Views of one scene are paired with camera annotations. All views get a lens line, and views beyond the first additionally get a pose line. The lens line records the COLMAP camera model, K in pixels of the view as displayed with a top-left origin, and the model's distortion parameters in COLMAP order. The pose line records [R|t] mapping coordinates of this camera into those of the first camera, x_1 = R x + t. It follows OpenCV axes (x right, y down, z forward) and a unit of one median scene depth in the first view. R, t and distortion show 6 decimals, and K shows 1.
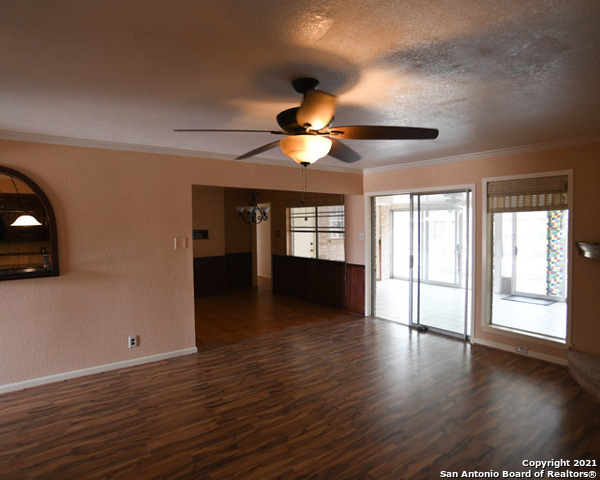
lens RADIAL K [[362.1, 0, 302.3], [0, 362.1, 239.2], [0, 0, 1]] dist [-0.090088, 0.044793]
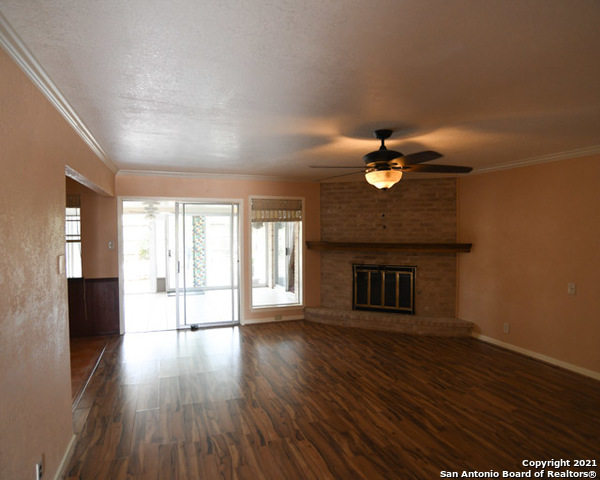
lens RADIAL K [[362.1, 0, 292.1], [0, 362.1, 234.2], [0, 0, 1]] dist [-0.090088, 0.044793]
pose [[0.309314, -0.008698, 0.950920, -0.826448], [0.040647, 0.999165, -0.004082, -0.020287], [-0.950091, 0.039914, 0.309410, 0.510644]]
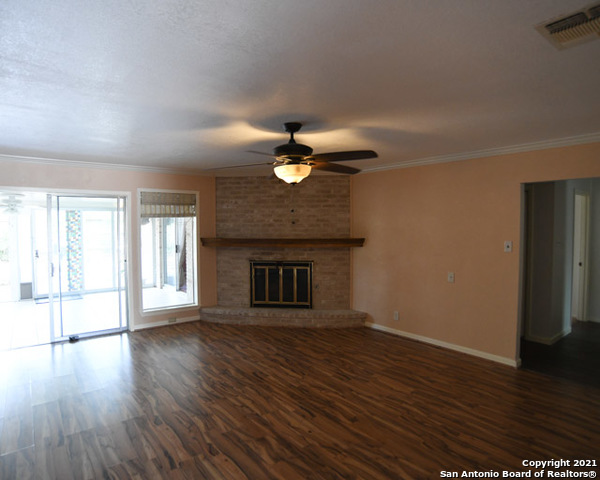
lens RADIAL K [[362.1, 0, 288.0], [0, 362.1, 234.2], [0, 0, 1]] dist [-0.090088, 0.044793]
pose [[0.011448, -0.021161, 0.999711, -0.788562], [0.045938, 0.998732, 0.020614, -0.022530], [-0.998879, 0.045688, 0.012406, 0.567528]]
